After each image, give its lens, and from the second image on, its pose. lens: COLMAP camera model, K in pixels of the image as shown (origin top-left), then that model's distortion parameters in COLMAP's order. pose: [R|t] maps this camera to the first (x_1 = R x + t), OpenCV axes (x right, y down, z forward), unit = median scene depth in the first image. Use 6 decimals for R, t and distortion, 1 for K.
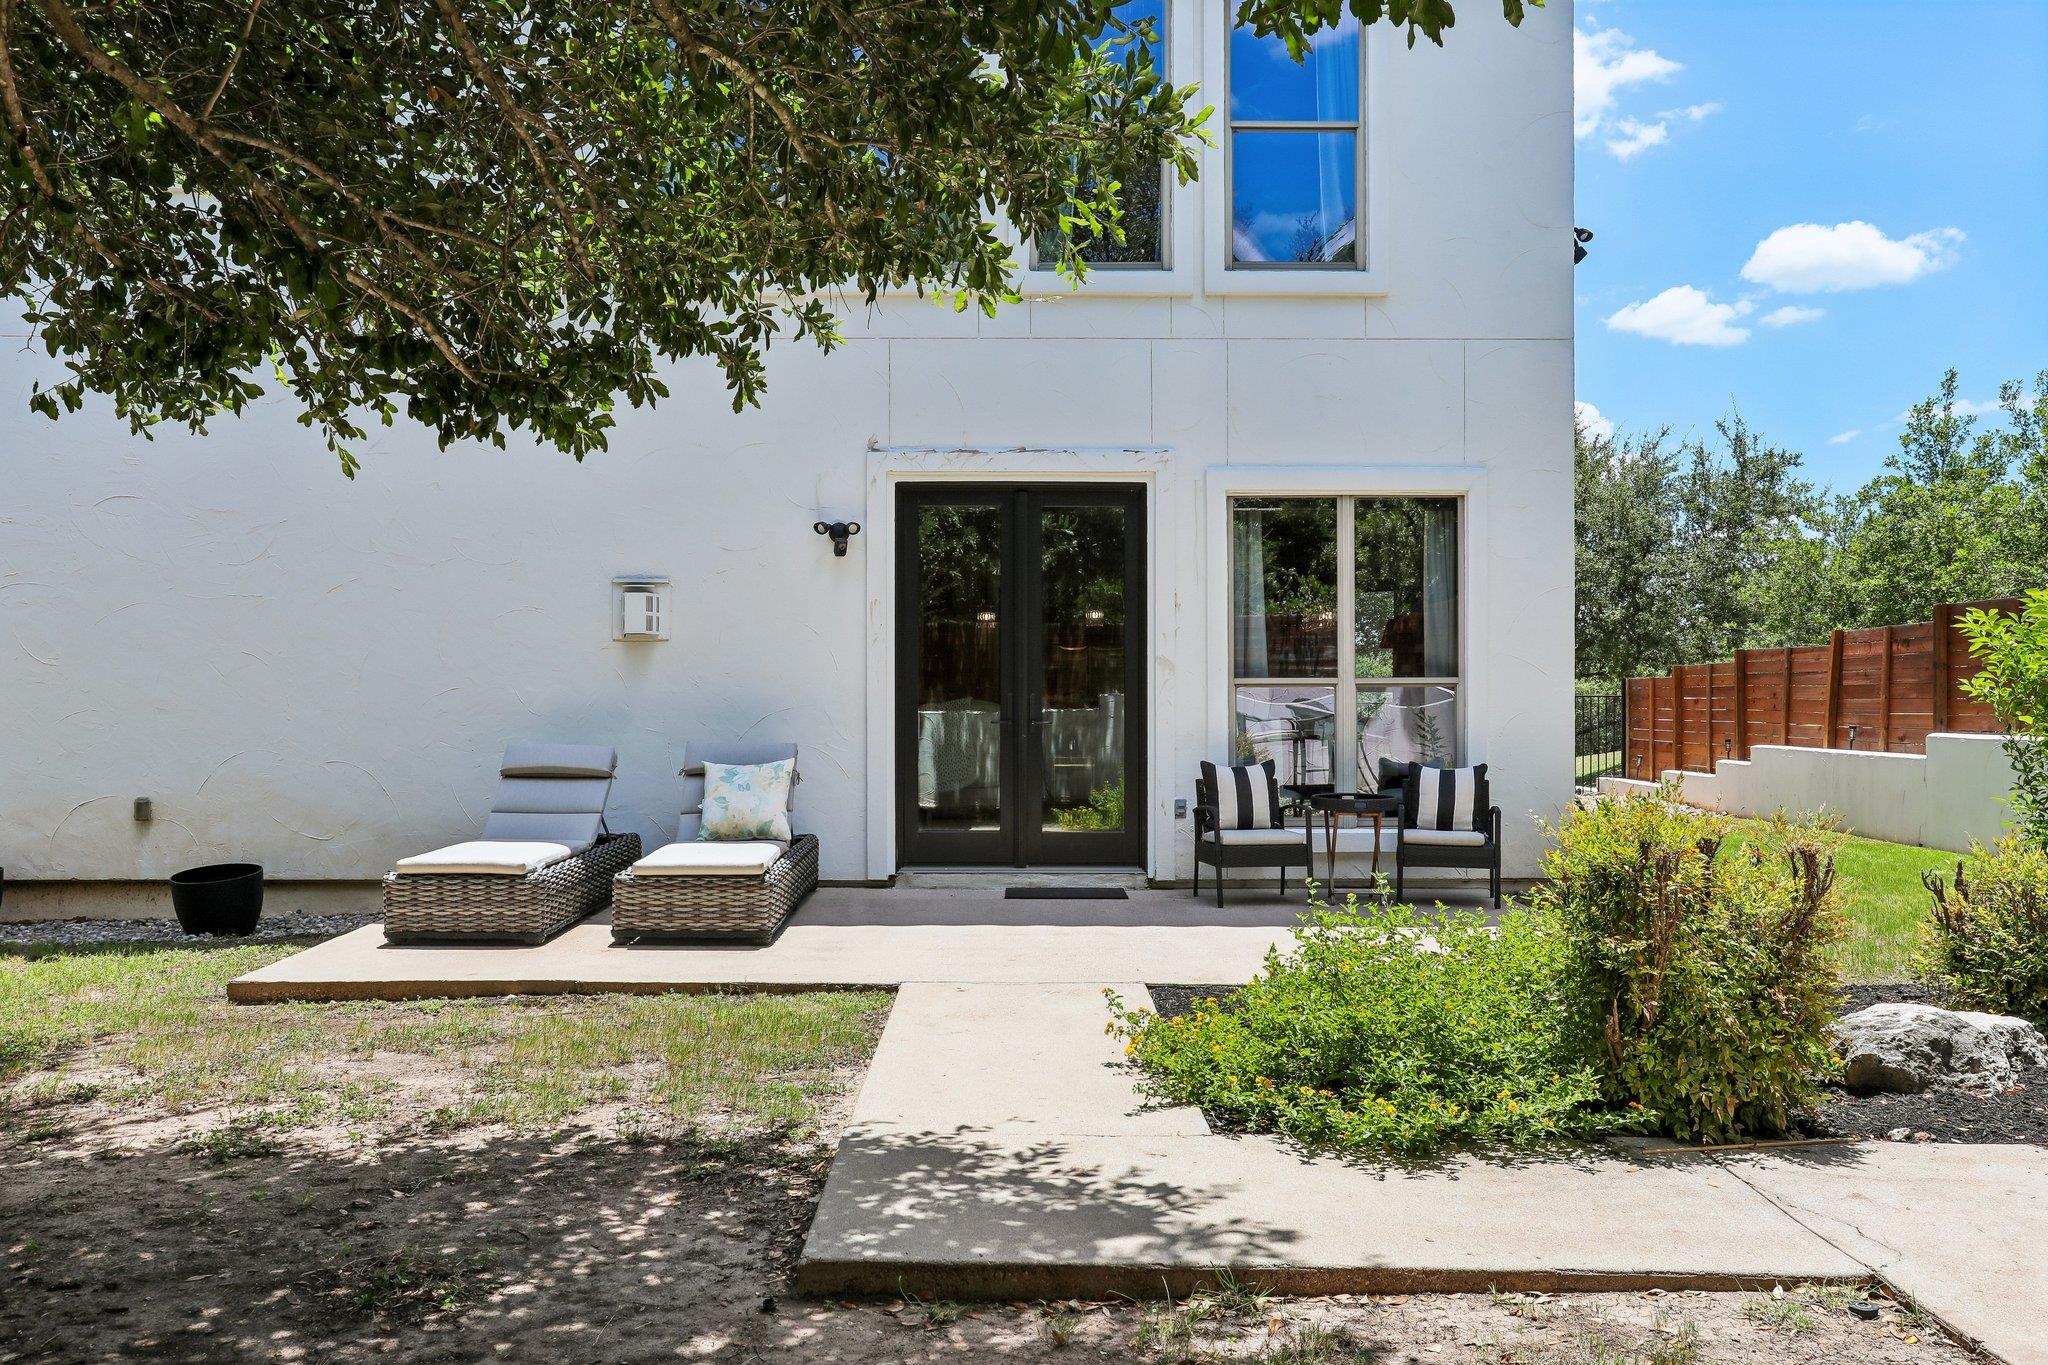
lens RADIAL K [[1651.4, 0, 1022.1], [0, 1651.4, 685.6], [0, 0, 1]] dist [-0.009272, -0.005934]
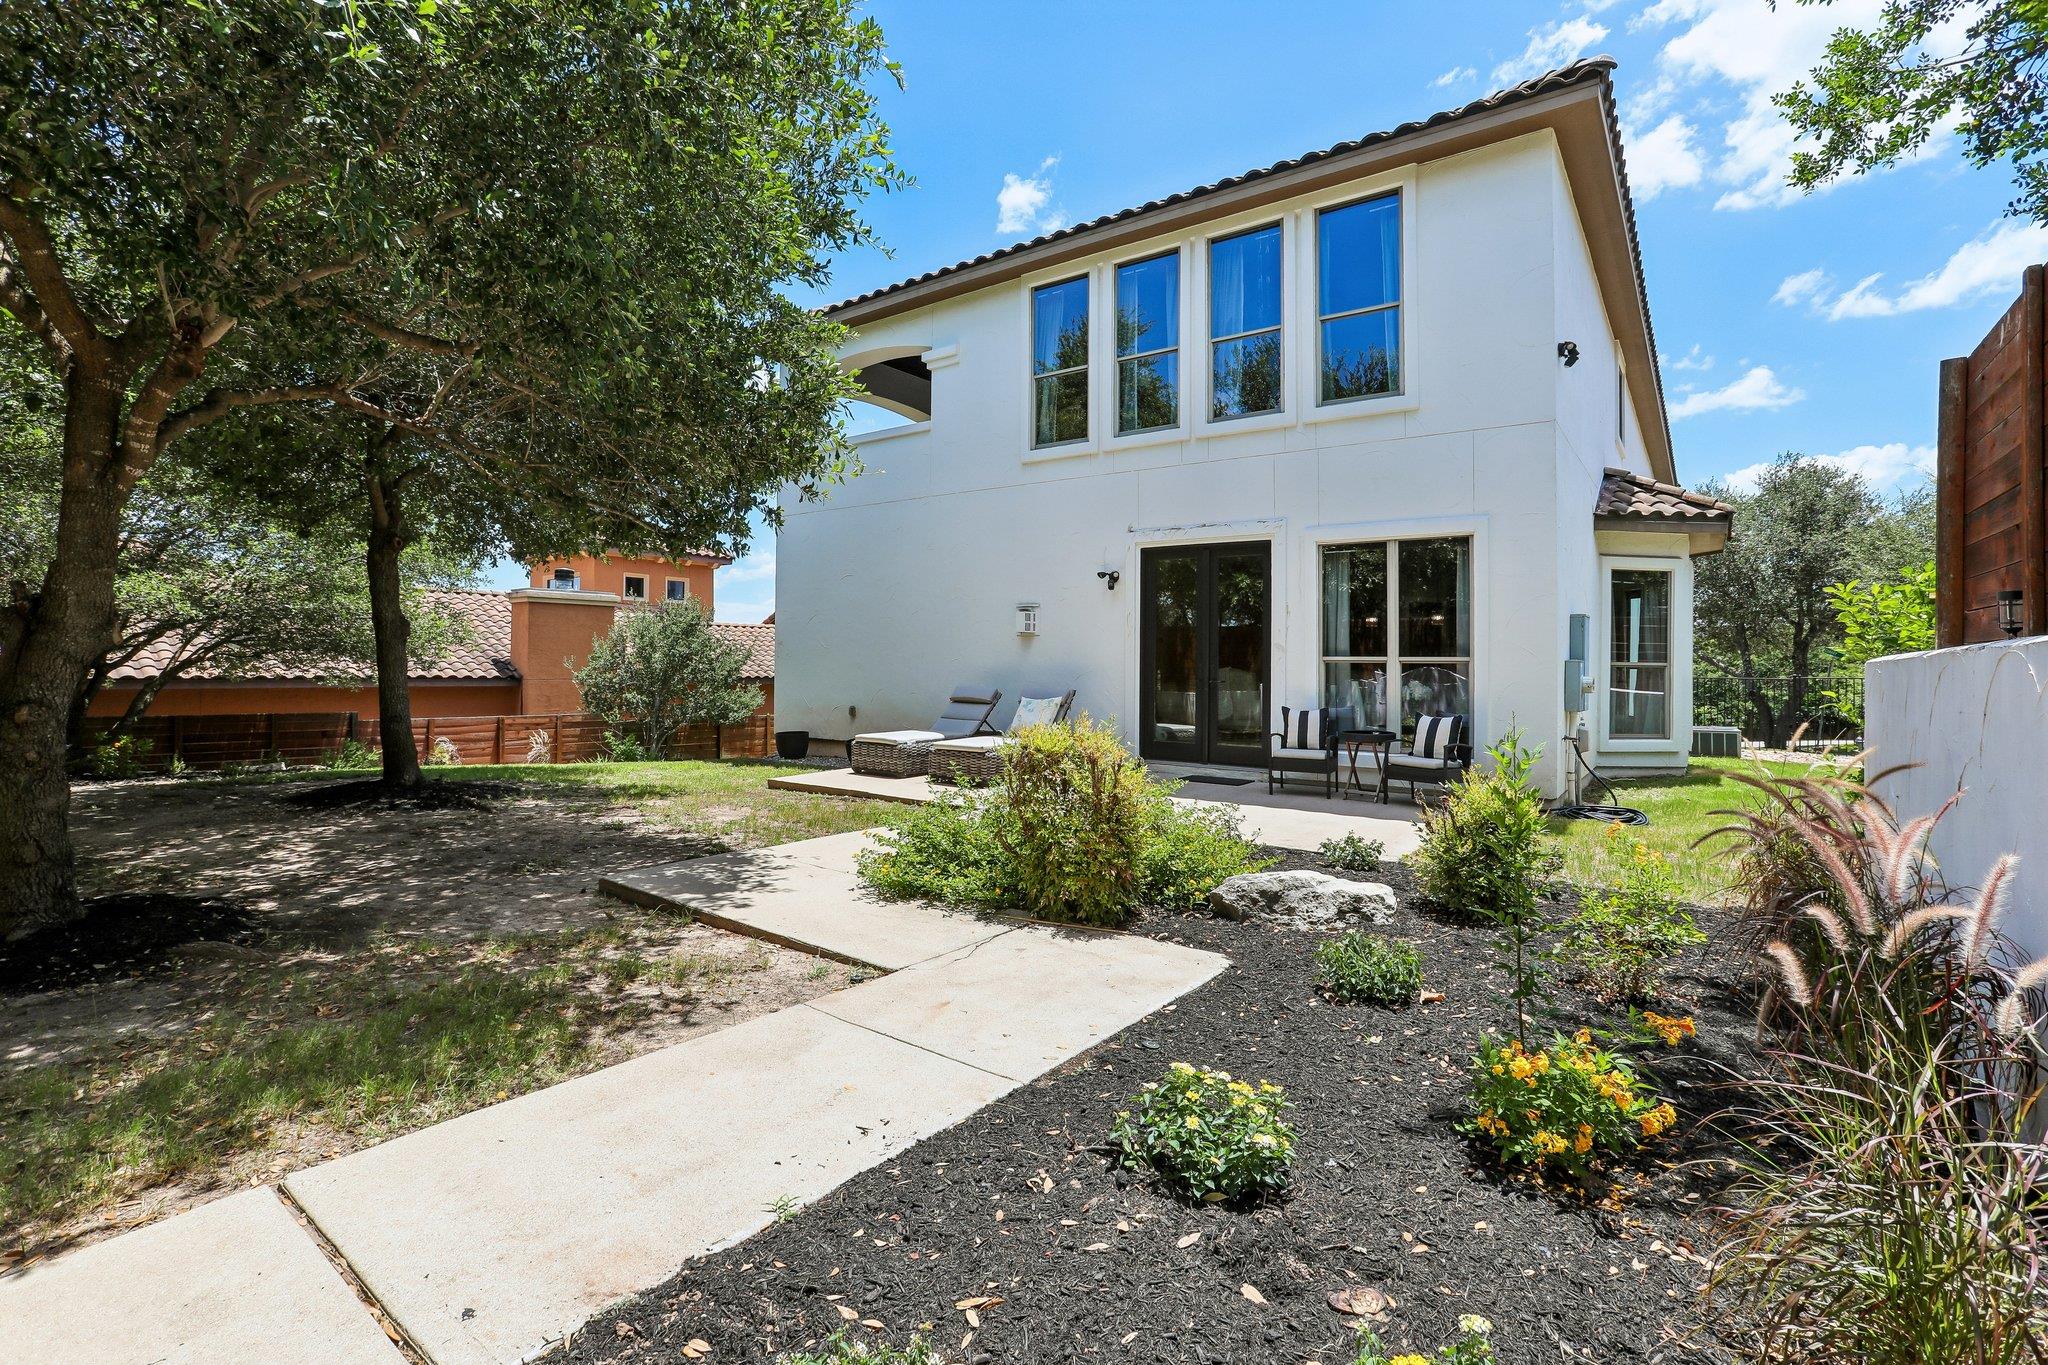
lens RADIAL K [[945.3, 0, 1008.3], [0, 945.3, 646.9], [0, 0, 1]] dist [-0.026466, -0.000096]
pose [[0.802933, 0.001952, -0.596066, 0.435162], [-0.012656, 0.999825, -0.013774, 0.002014], [0.595935, 0.018603, 0.802817, 0.074689]]
